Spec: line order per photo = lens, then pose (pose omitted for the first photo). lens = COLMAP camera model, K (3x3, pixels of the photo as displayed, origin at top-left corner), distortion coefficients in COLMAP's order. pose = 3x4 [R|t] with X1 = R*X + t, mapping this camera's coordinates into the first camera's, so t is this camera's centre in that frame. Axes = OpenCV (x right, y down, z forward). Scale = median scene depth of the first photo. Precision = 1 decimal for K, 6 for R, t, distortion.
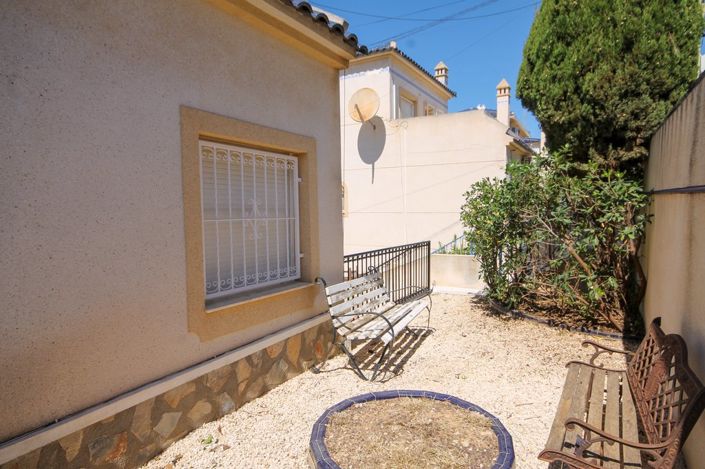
lens RADIAL K [[413.2, 0, 352.5], [0, 413.2, 234.5], [0, 0, 1]] dist [0.002430, 0.002448]
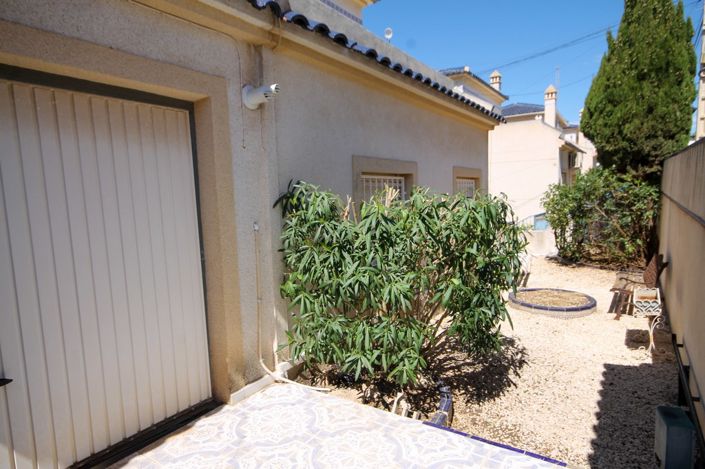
lens RADIAL K [[397.2, 0, 352.5], [0, 397.2, 234.5], [0, 0, 1]] dist [0.000308, -0.000488]
pose [[0.996898, -0.011903, -0.077800, -0.448166], [0.015343, 0.998924, 0.043762, -0.012076], [0.077195, -0.044820, 0.996008, -0.759470]]
